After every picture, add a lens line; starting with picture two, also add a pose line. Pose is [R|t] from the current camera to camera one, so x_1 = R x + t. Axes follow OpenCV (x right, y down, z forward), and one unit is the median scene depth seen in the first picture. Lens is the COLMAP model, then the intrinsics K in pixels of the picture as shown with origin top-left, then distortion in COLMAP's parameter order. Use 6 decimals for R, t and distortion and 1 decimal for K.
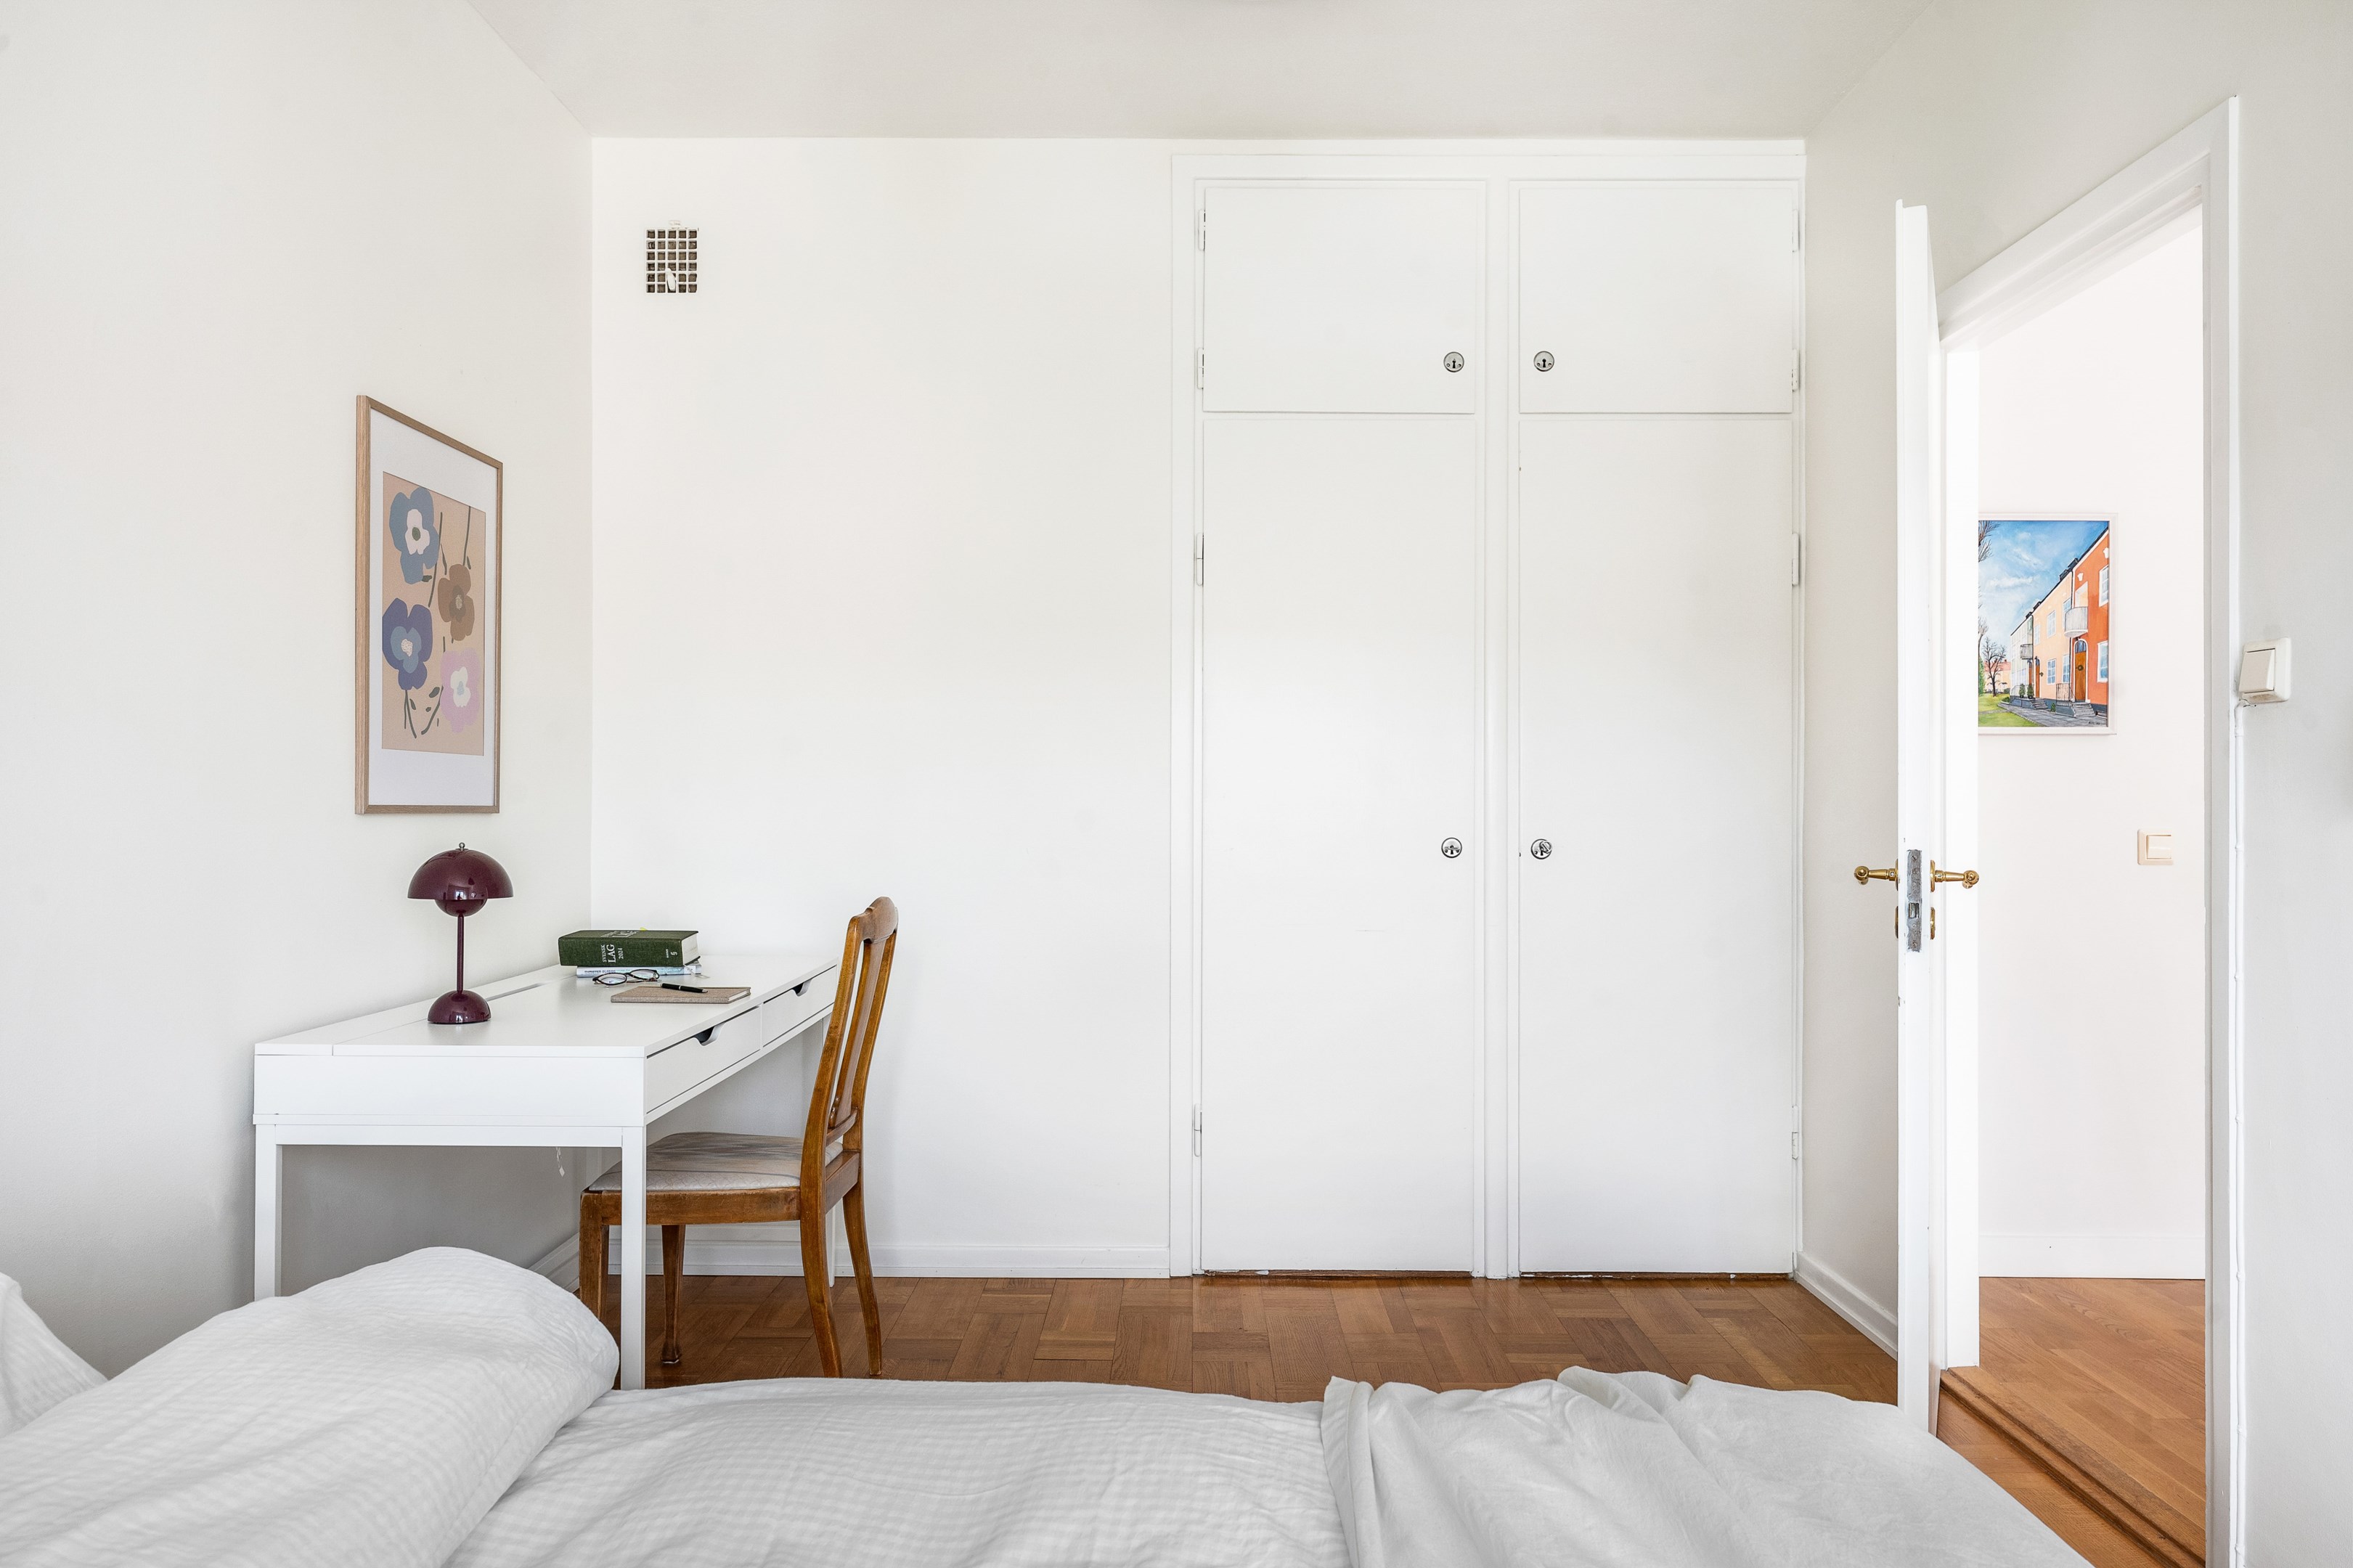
lens RADIAL K [[1598.9, 0, 1176.5], [0, 1598.9, 784.0], [0, 0, 1]] dist [0.001272, 0.000216]
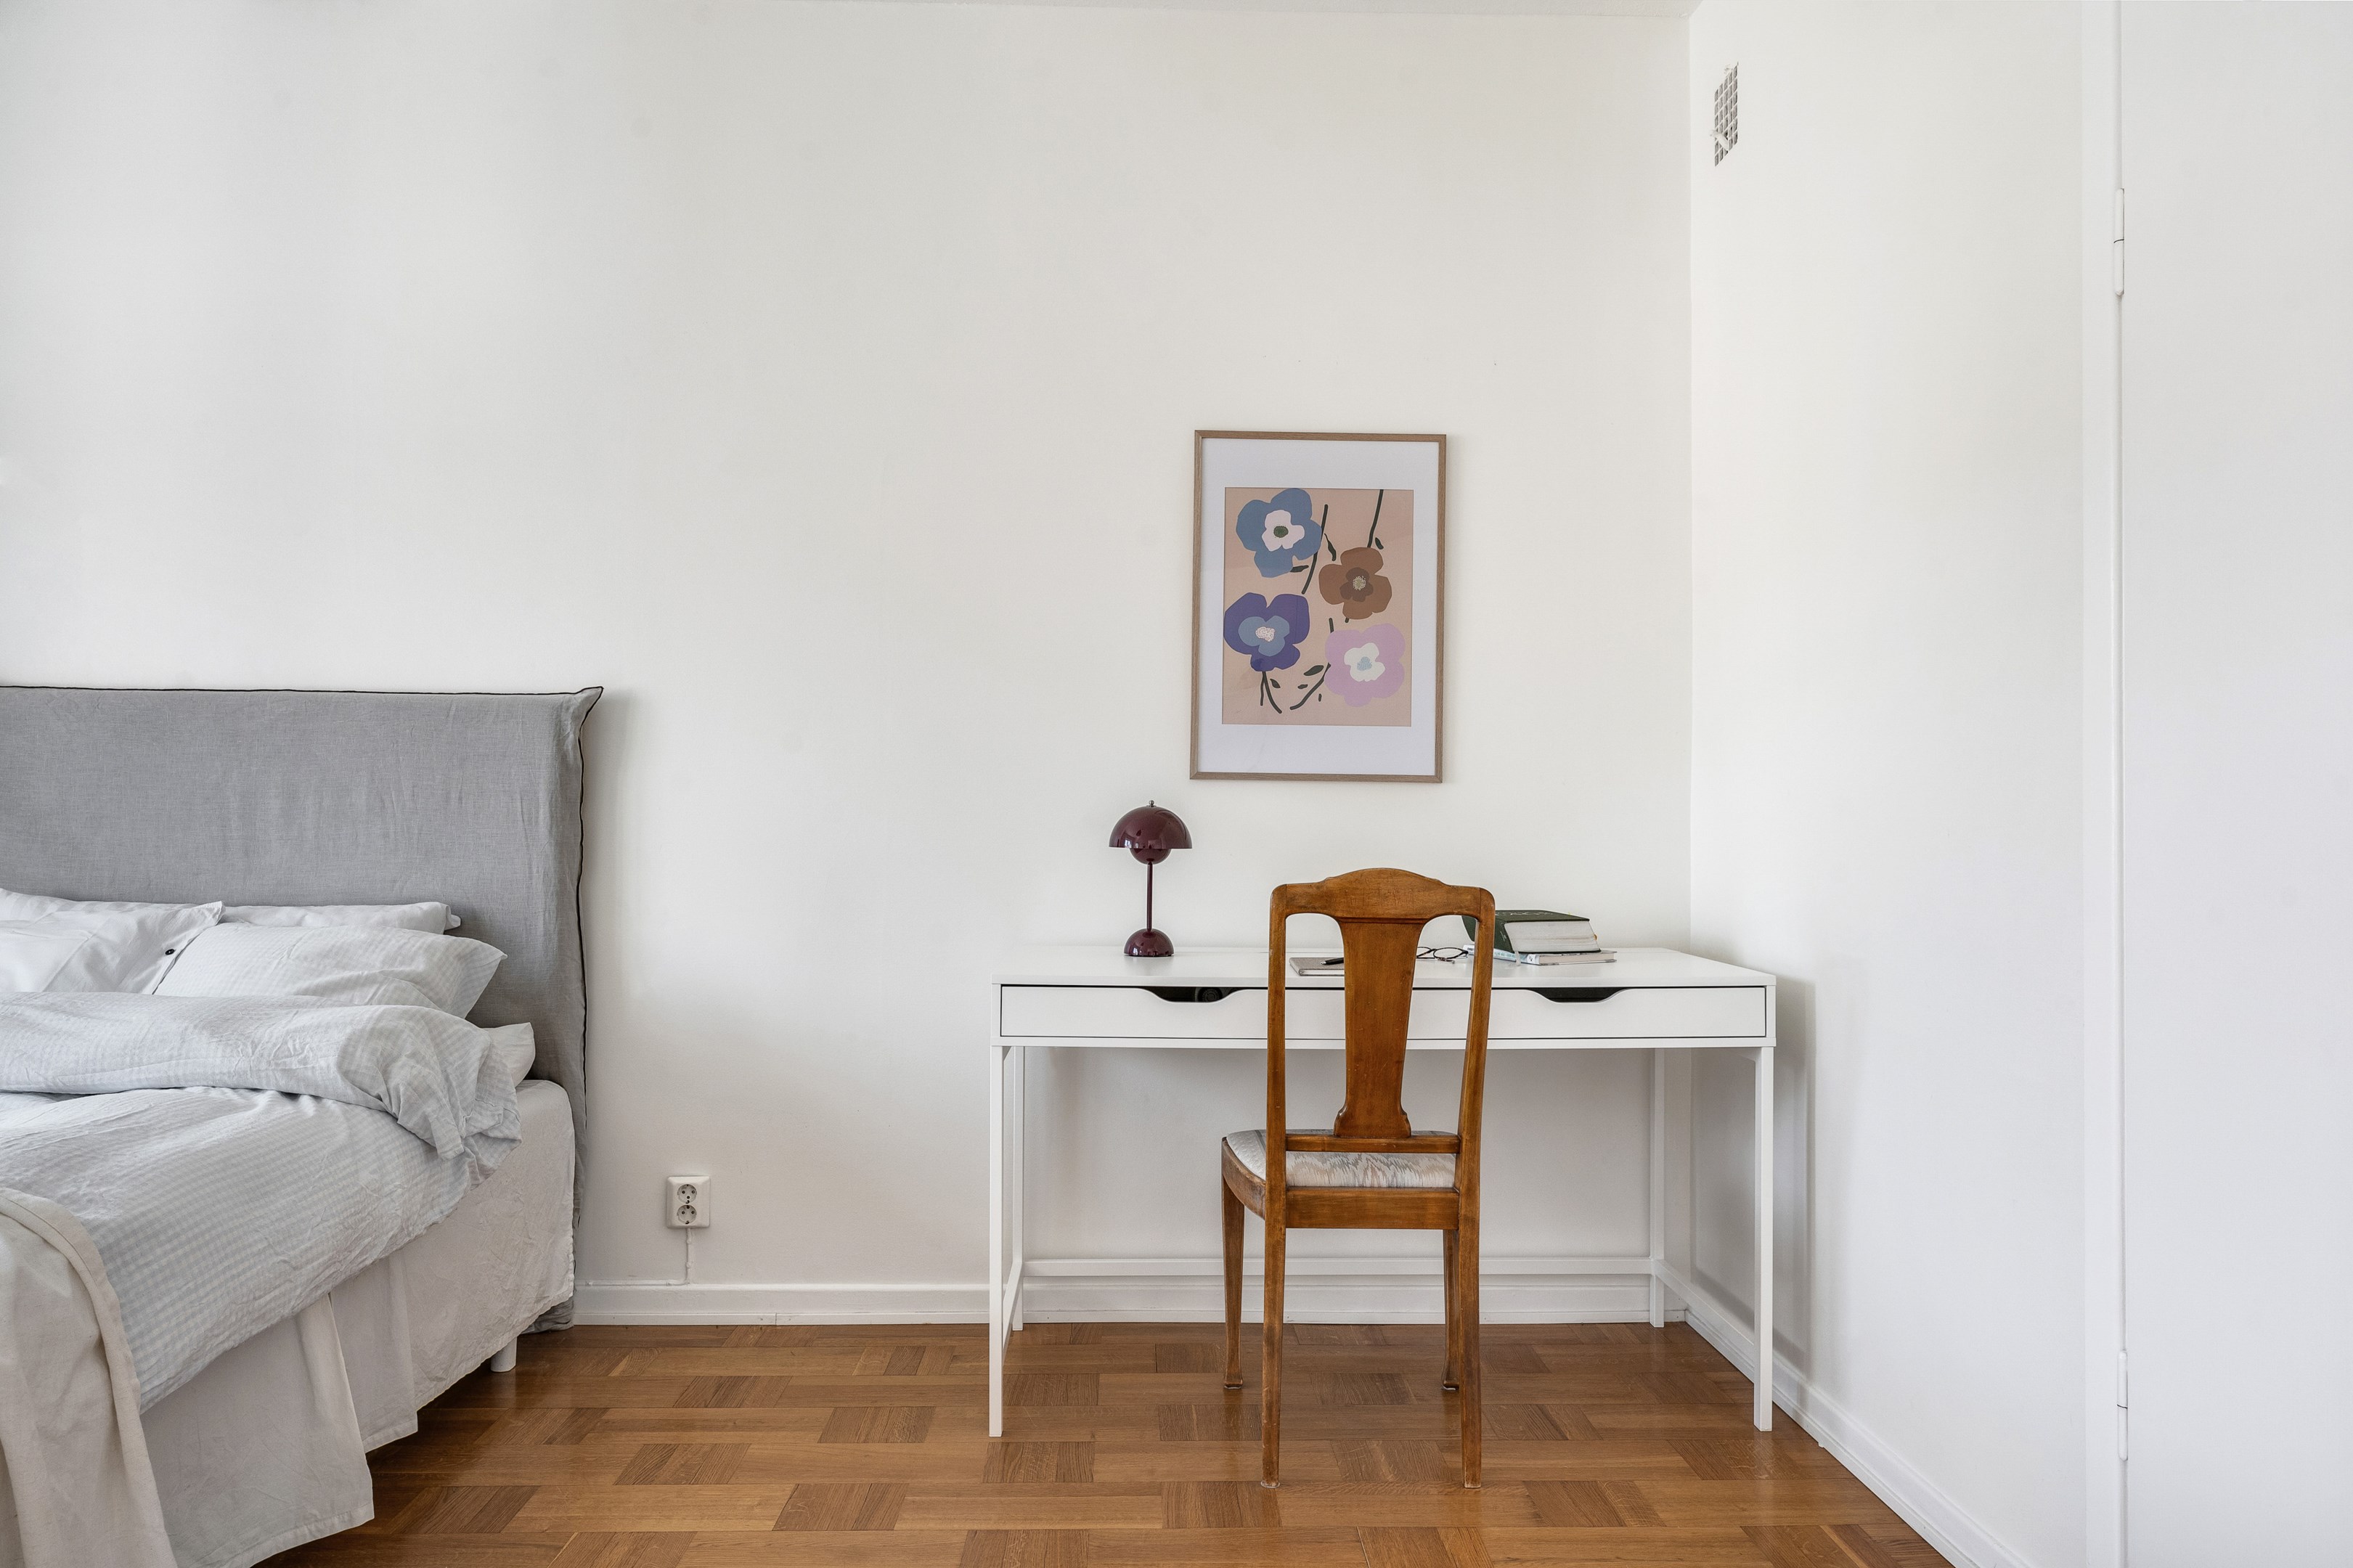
lens RADIAL K [[1598.9, 0, 1176.5], [0, 1598.9, 784.0], [0, 0, 1]] dist [0.001272, 0.000216]
pose [[0.037689, -0.027693, -0.998906, 0.627606], [0.004790, 0.999609, -0.027531, 0.050324], [0.999278, -0.003747, 0.037807, 0.871076]]
